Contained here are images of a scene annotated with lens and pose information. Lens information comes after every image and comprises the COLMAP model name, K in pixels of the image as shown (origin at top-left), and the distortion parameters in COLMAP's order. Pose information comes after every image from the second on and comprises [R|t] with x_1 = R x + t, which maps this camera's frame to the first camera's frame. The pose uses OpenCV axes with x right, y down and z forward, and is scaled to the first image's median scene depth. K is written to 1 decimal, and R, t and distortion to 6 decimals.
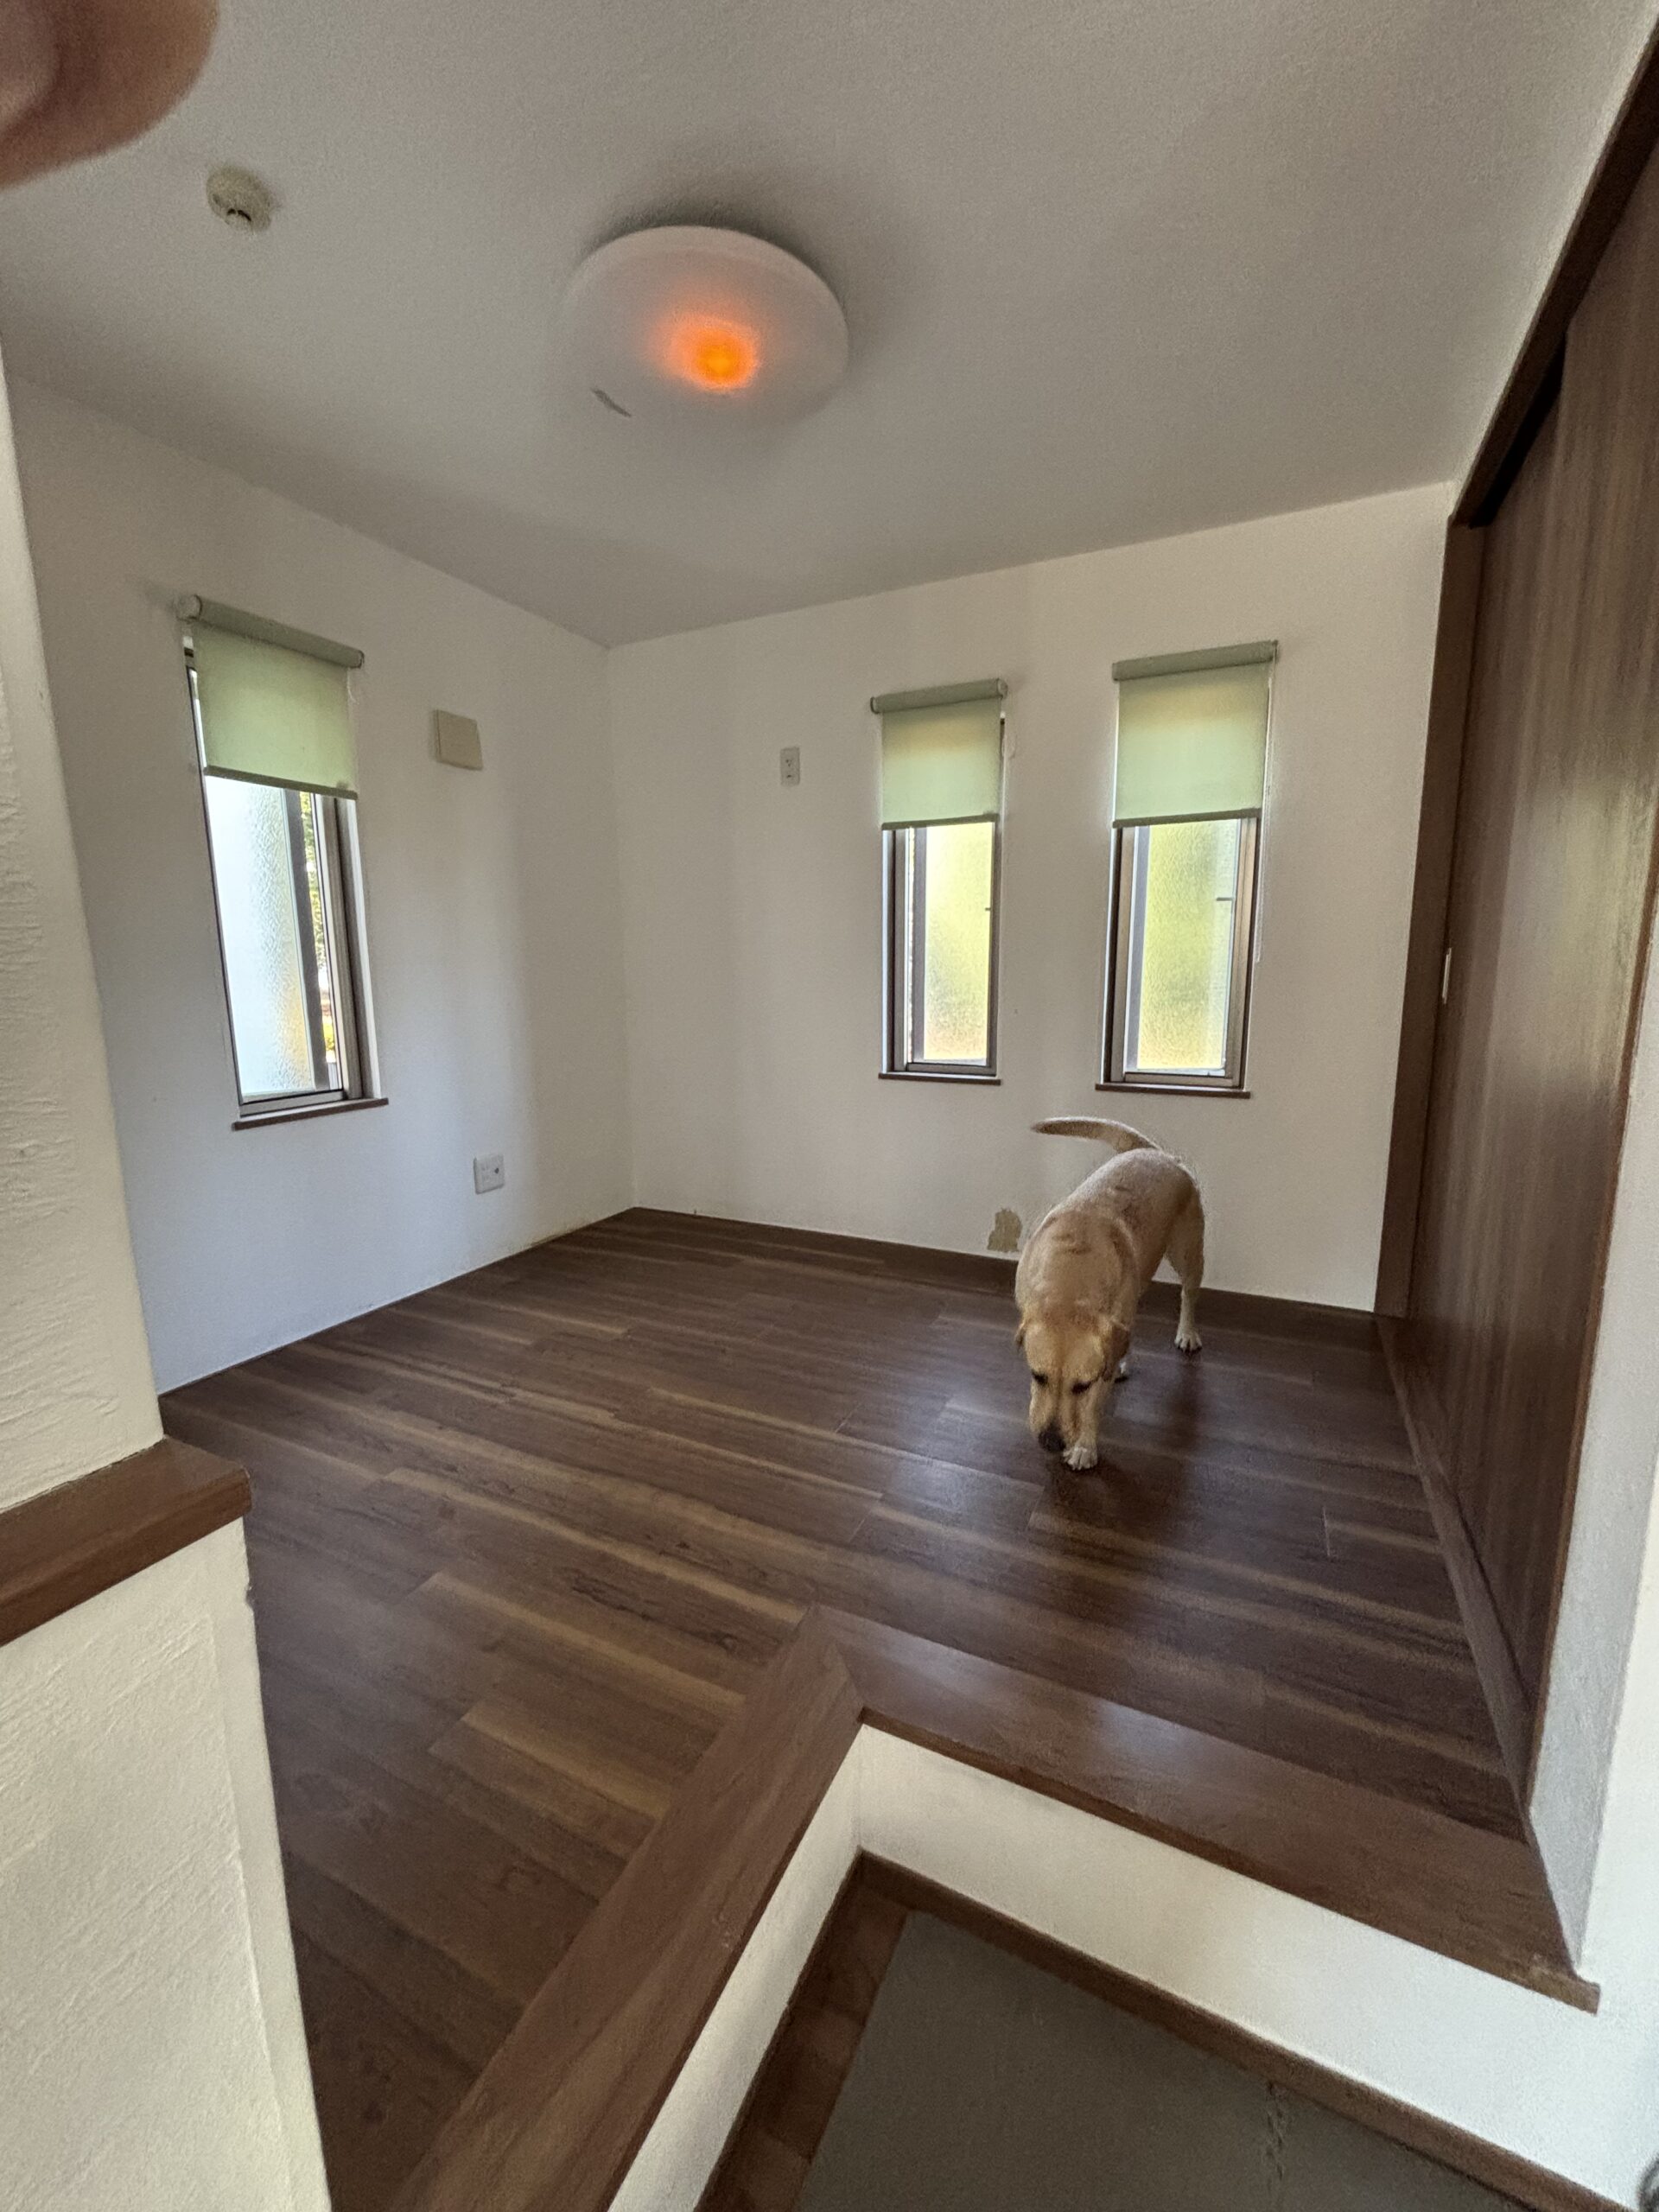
lens RADIAL K [[896.2, 0, 828.9], [0, 896.2, 1105.0], [0, 0, 1]] dist [-0.008124, 0.000743]
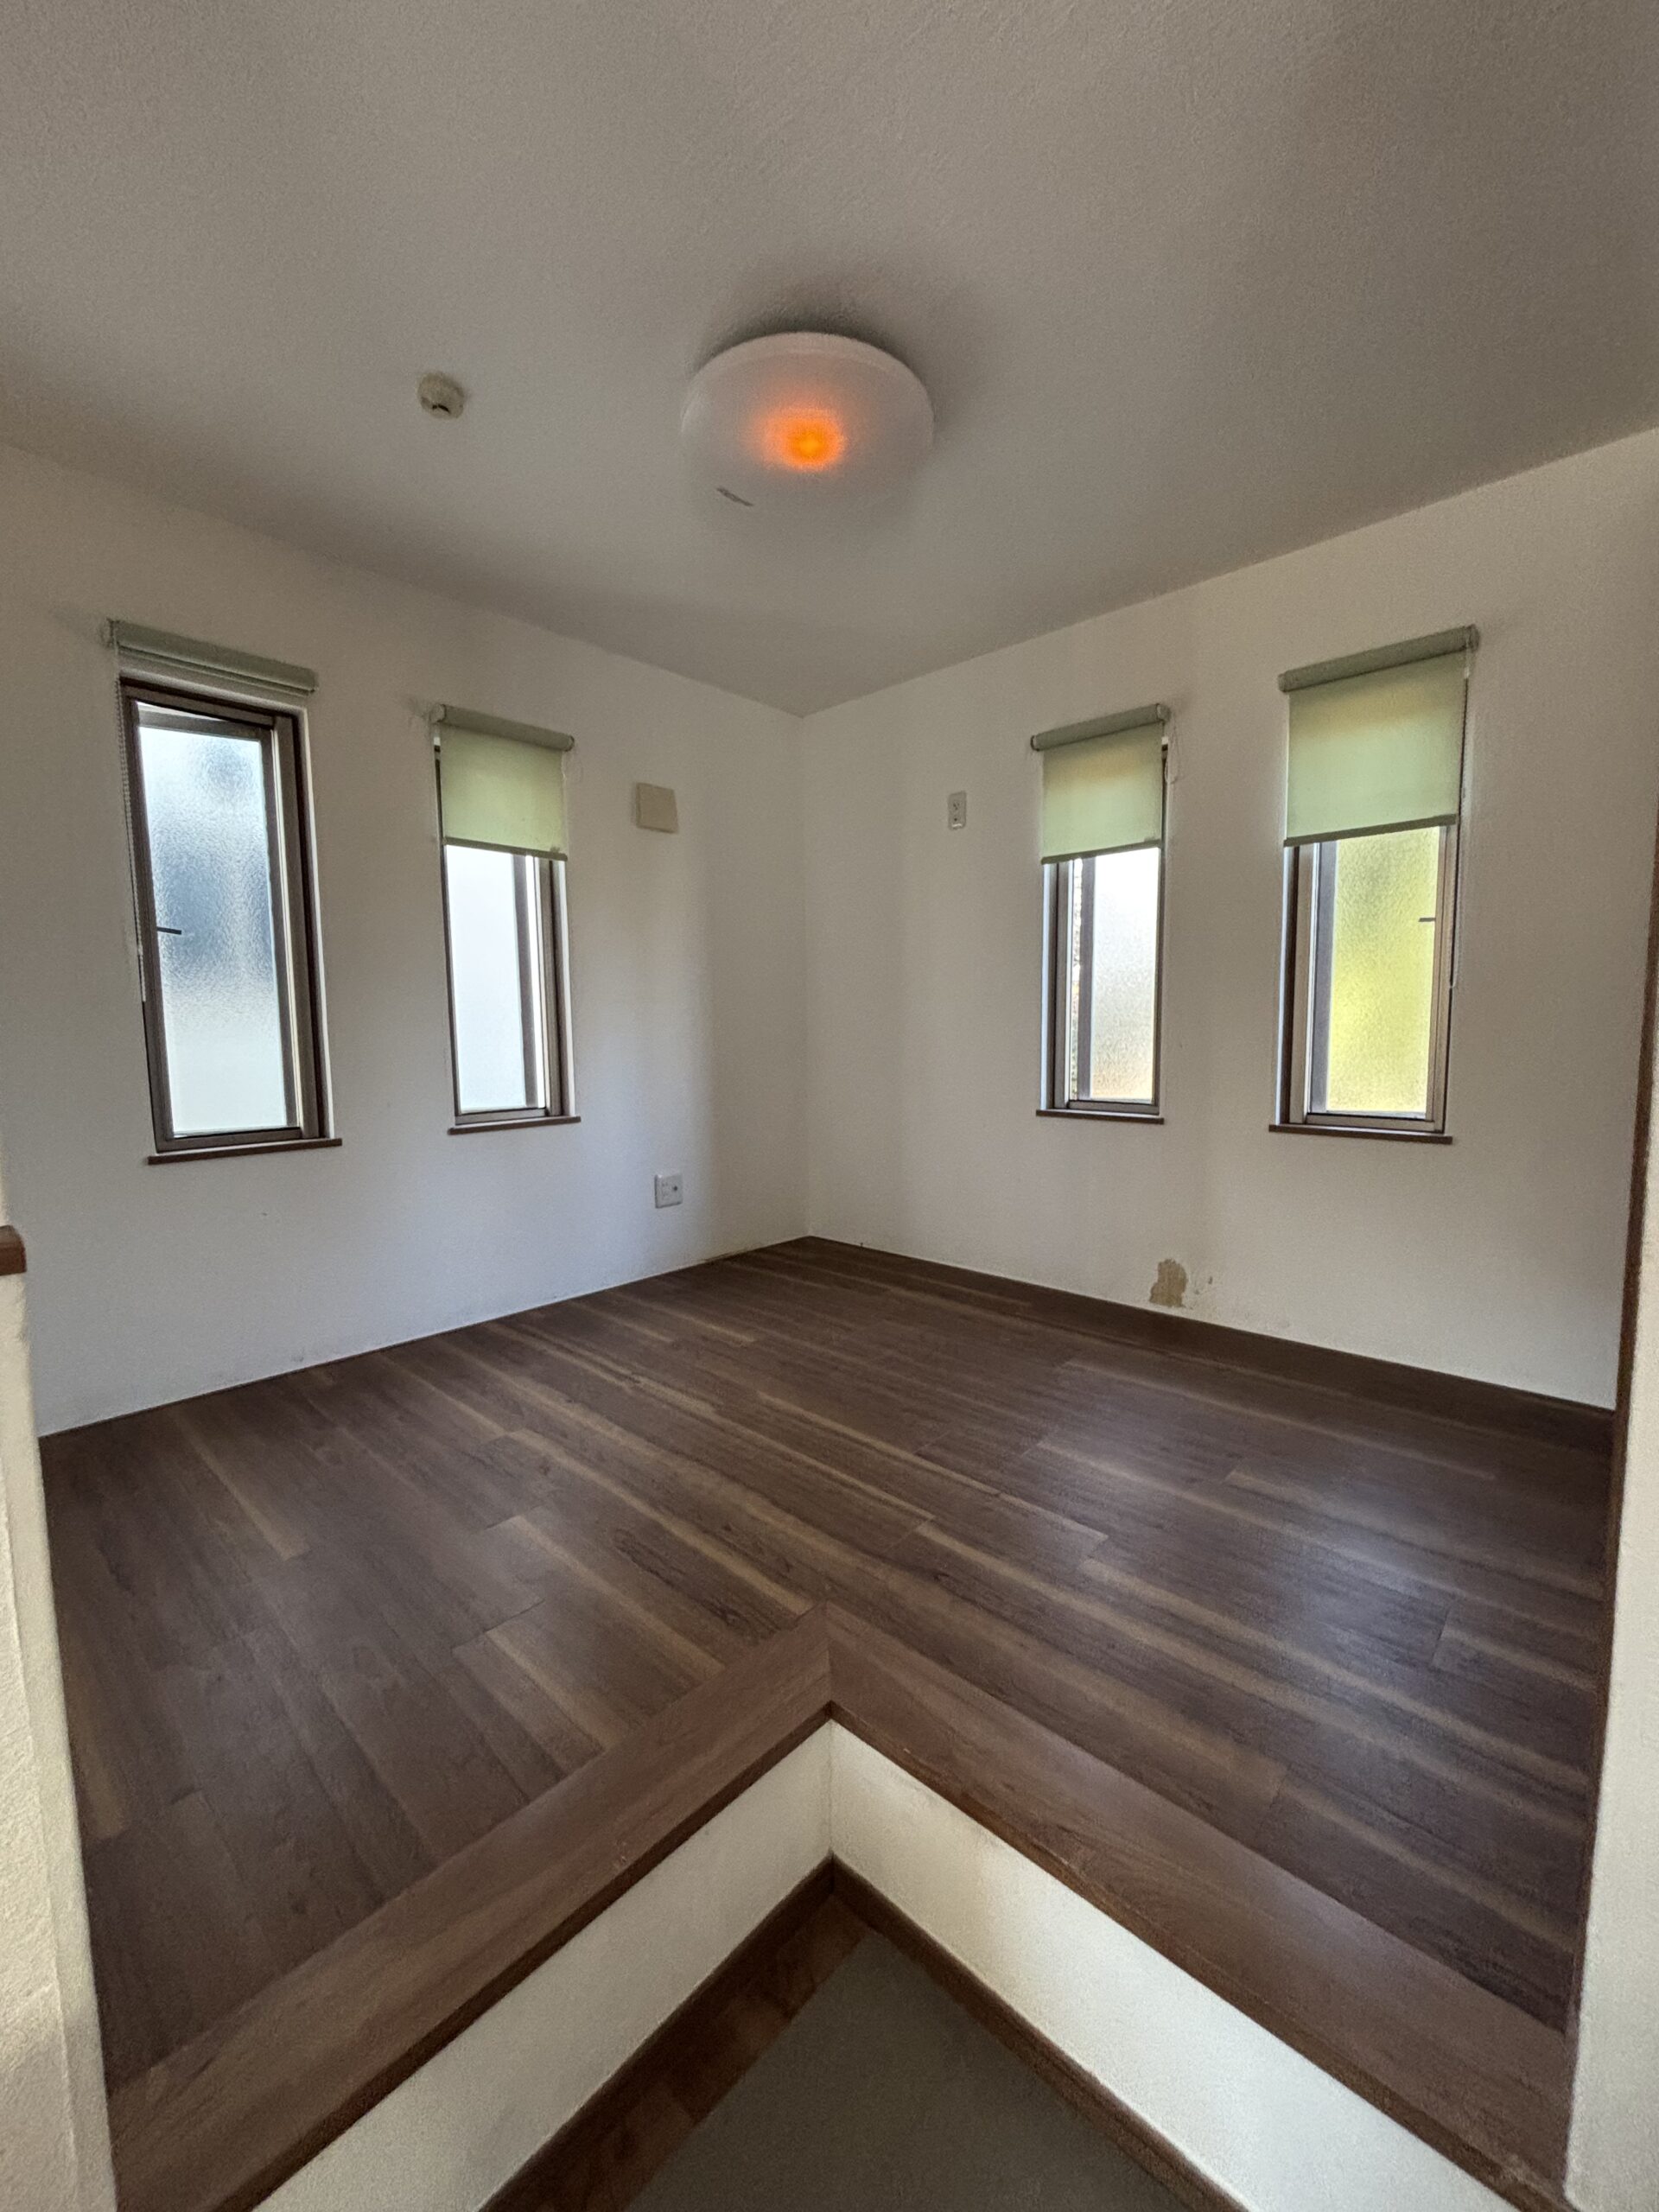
lens RADIAL K [[896.2, 0, 819.2], [0, 896.2, 1103.5], [0, 0, 1]] dist [-0.008124, 0.000743]
pose [[0.954492, 0.024290, -0.297245, 0.150175], [-0.044172, 0.997199, -0.060356, 0.033894], [0.294946, 0.070739, 0.952892, -0.001501]]
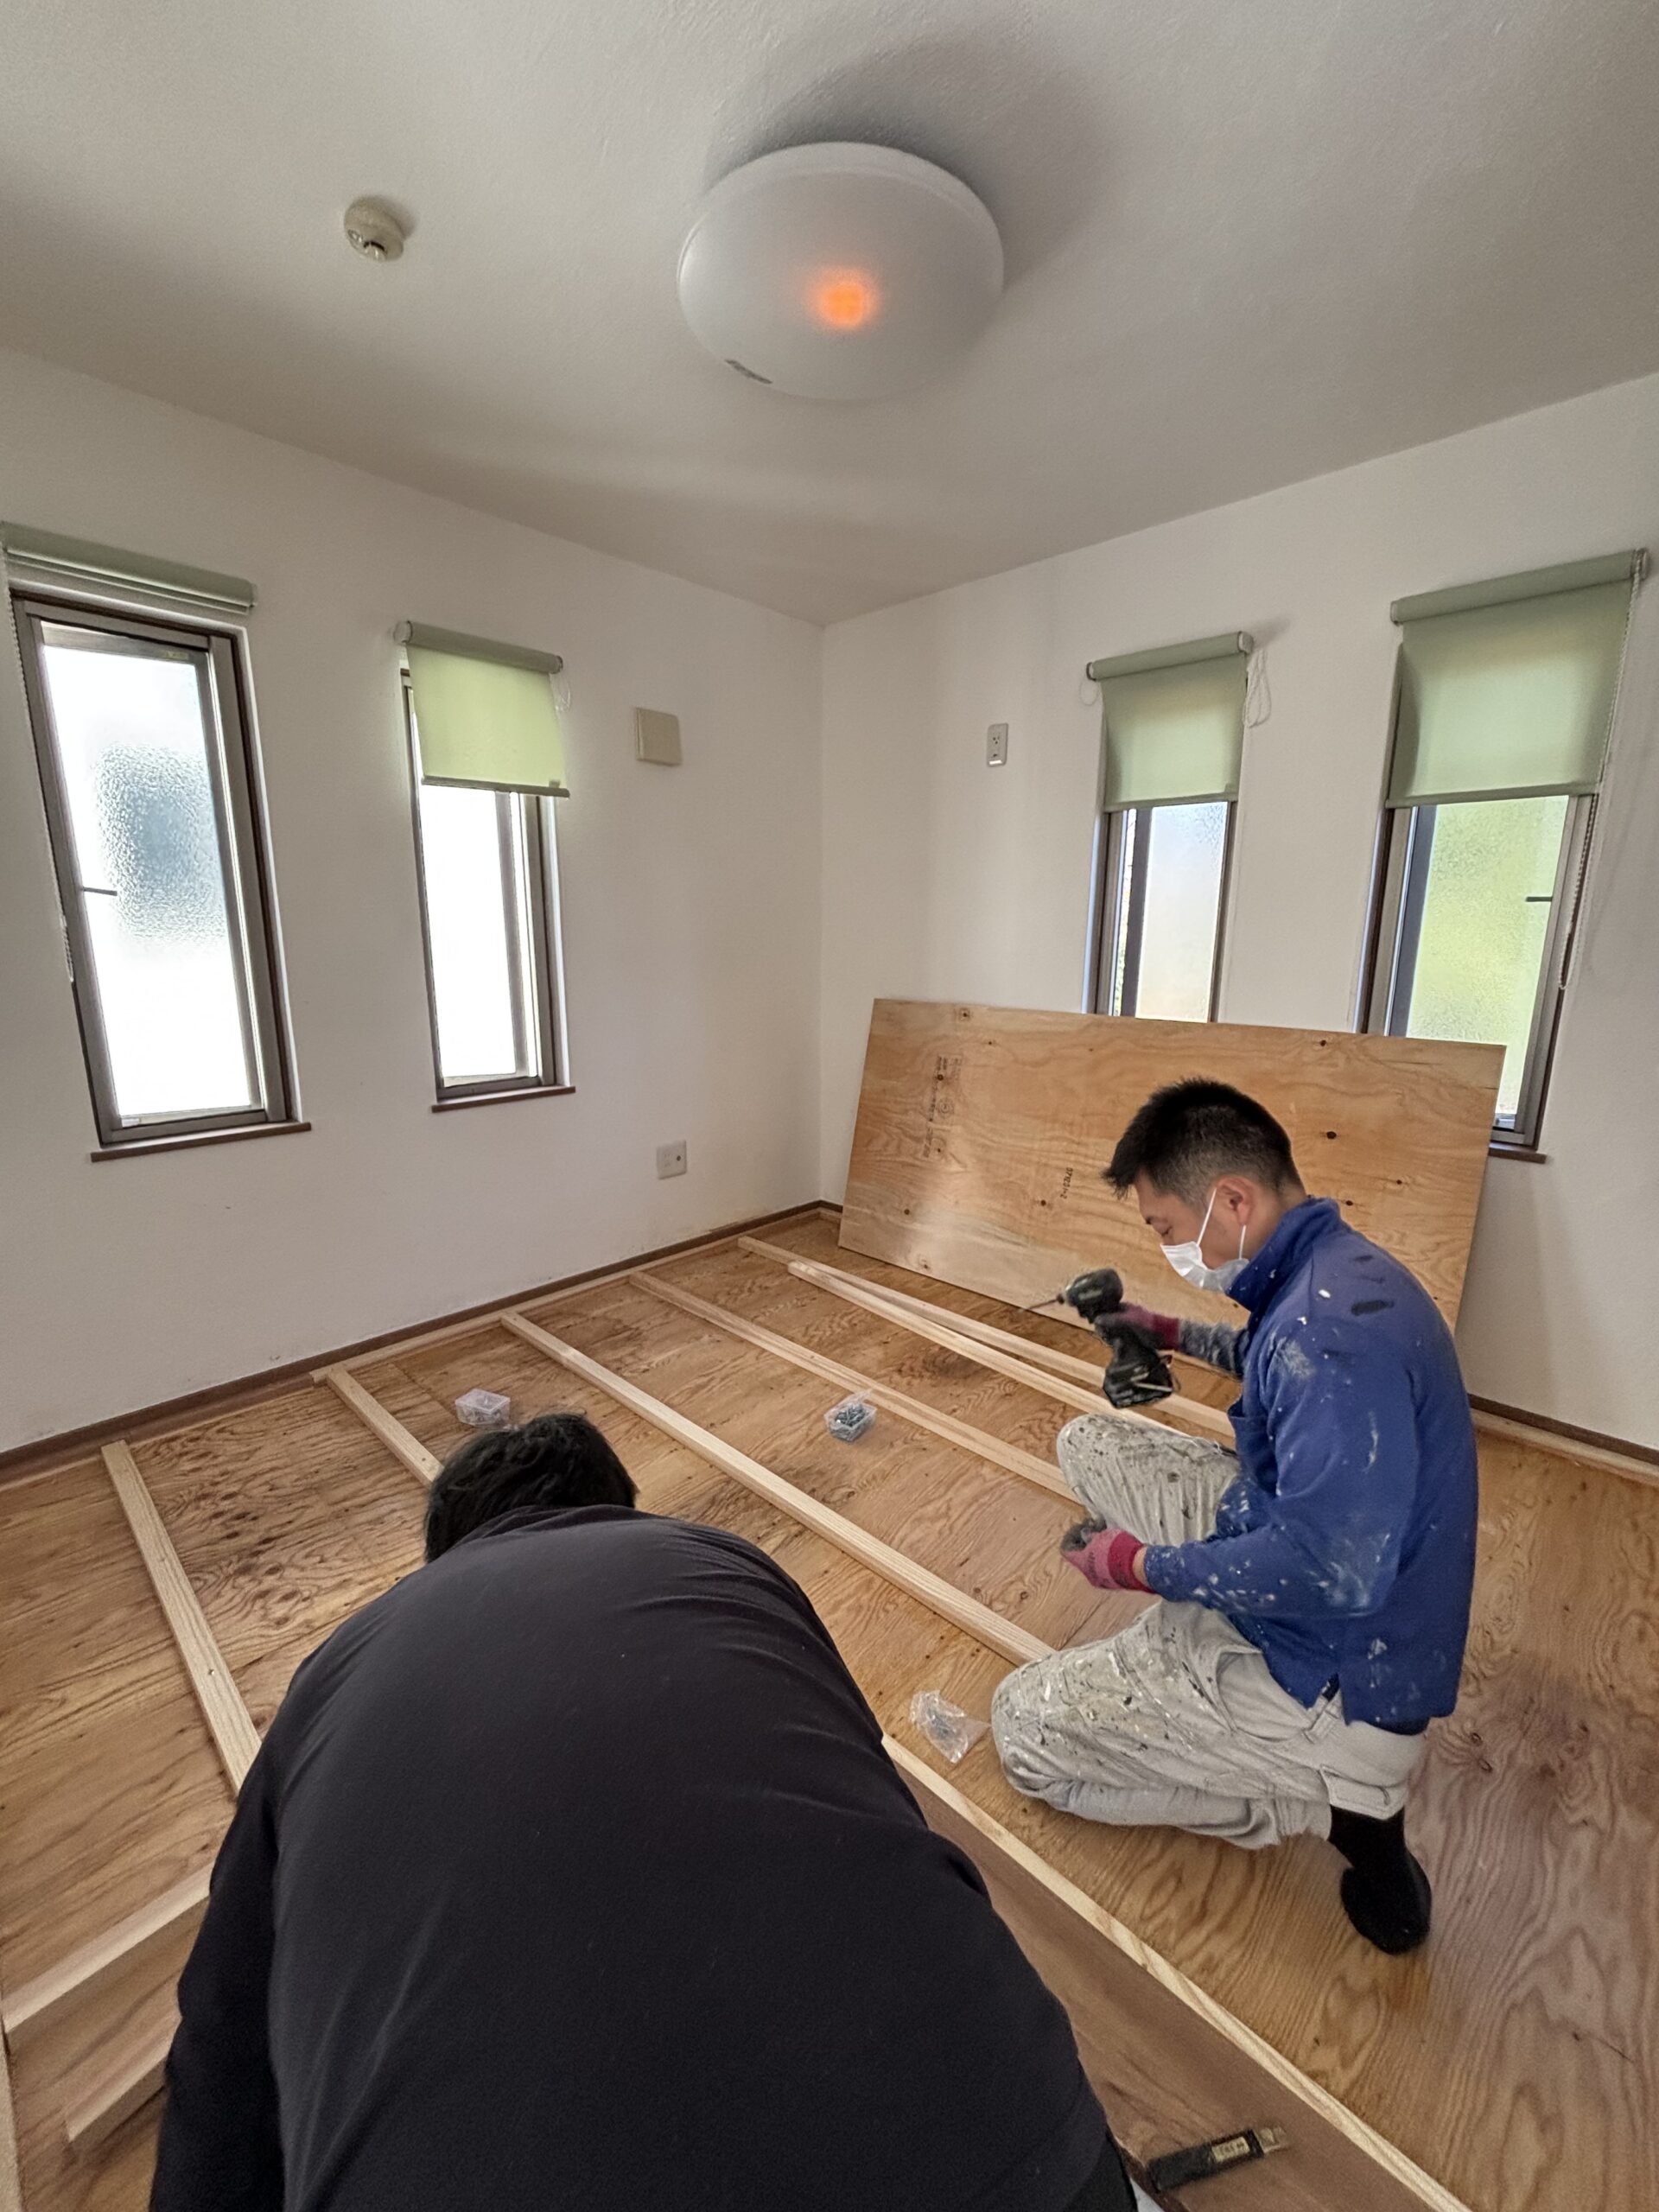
lens RADIAL K [[896.2, 0, 822.2], [0, 896.2, 1104.0], [0, 0, 1]] dist [-0.008124, 0.000743]
pose [[0.952436, 0.072949, -0.295879, 0.105078], [-0.061447, 0.996955, 0.048003, -0.059336], [0.298480, -0.027539, 0.954019, 0.086957]]
